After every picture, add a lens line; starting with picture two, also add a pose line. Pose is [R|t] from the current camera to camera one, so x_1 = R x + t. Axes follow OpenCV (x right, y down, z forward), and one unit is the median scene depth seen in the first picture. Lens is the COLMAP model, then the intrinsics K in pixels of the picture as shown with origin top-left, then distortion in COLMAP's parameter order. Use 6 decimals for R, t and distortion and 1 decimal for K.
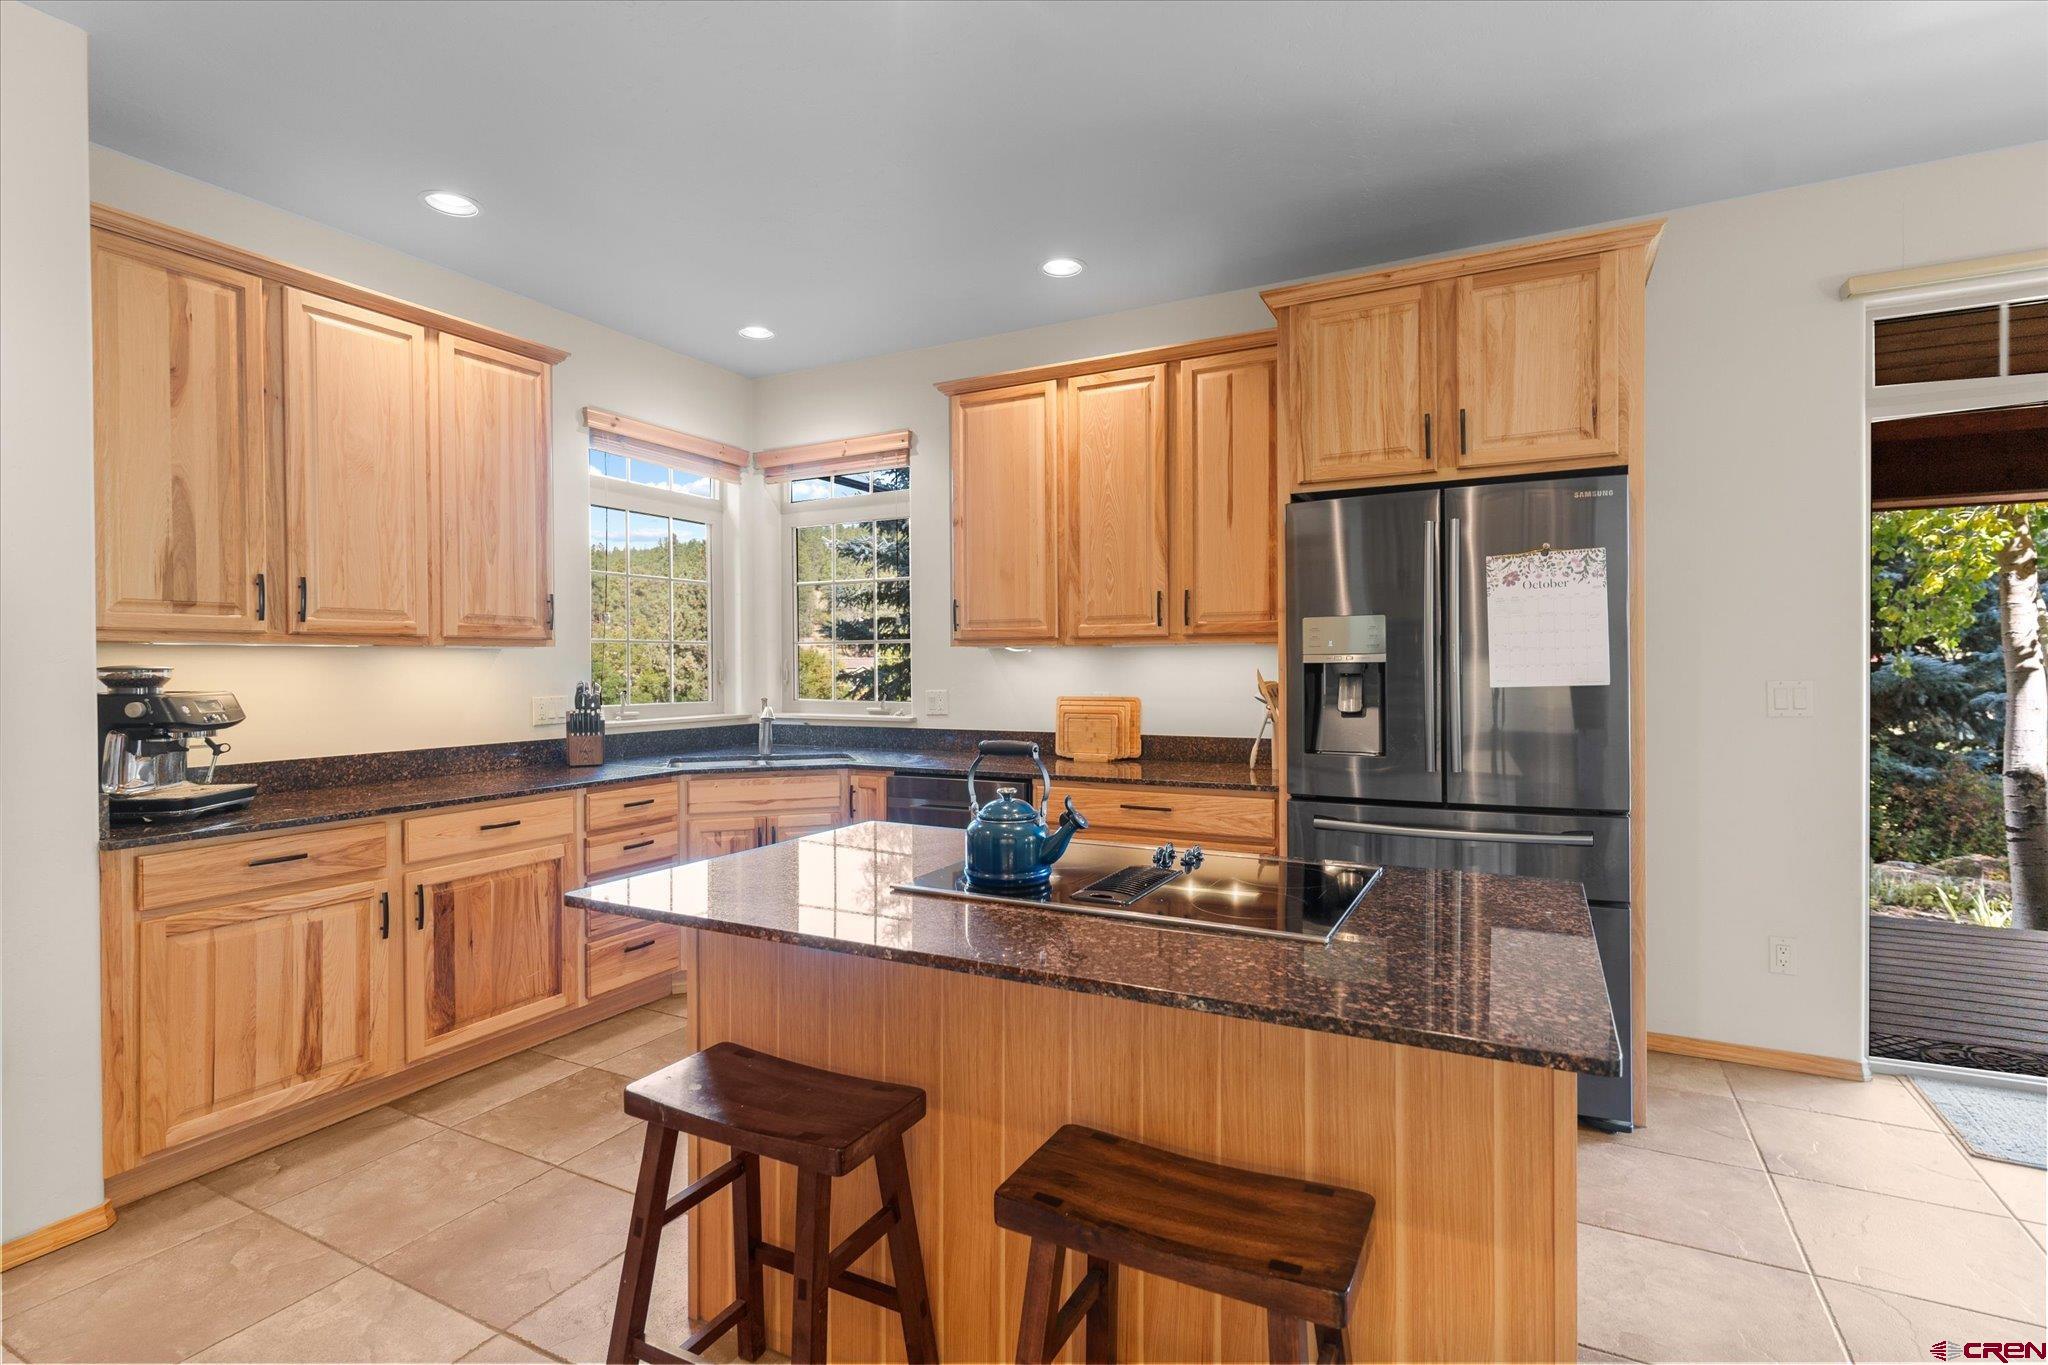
lens RADIAL K [[971.1, 0, 1028.0], [0, 971.1, 674.0], [0, 0, 1]] dist [-0.001041, -0.000245]
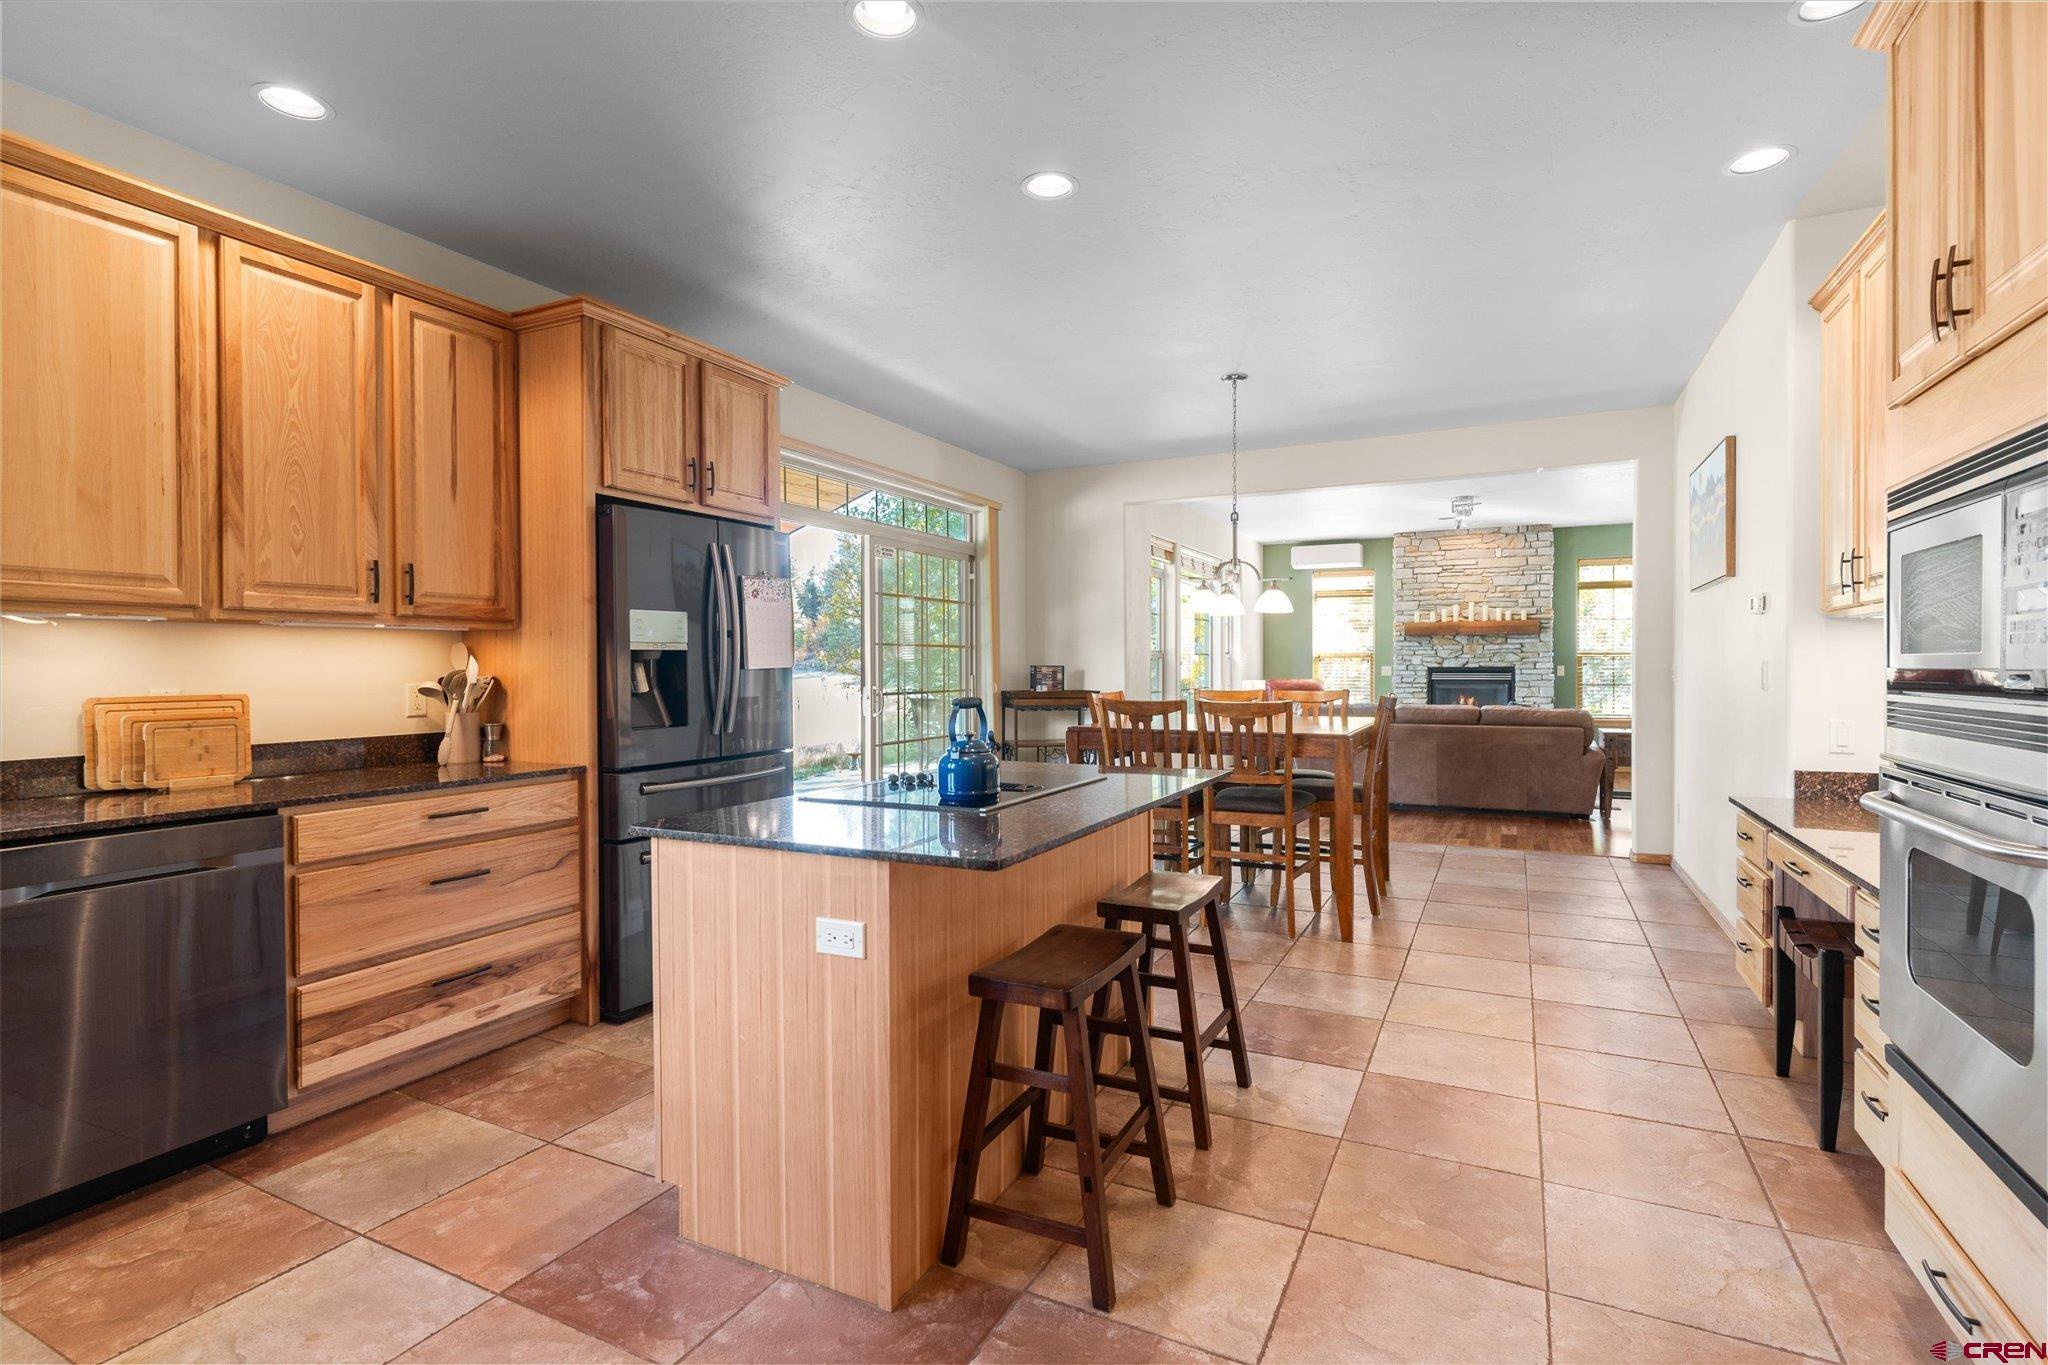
lens RADIAL K [[971.1, 0, 1028.0], [0, 971.1, 674.0], [0, 0, 1]] dist [-0.001041, -0.000245]
pose [[-0.019070, -0.001966, 0.999816, -0.690034], [0.014505, 0.999892, 0.002243, 0.016975], [-0.999713, 0.014545, -0.019040, 0.458027]]
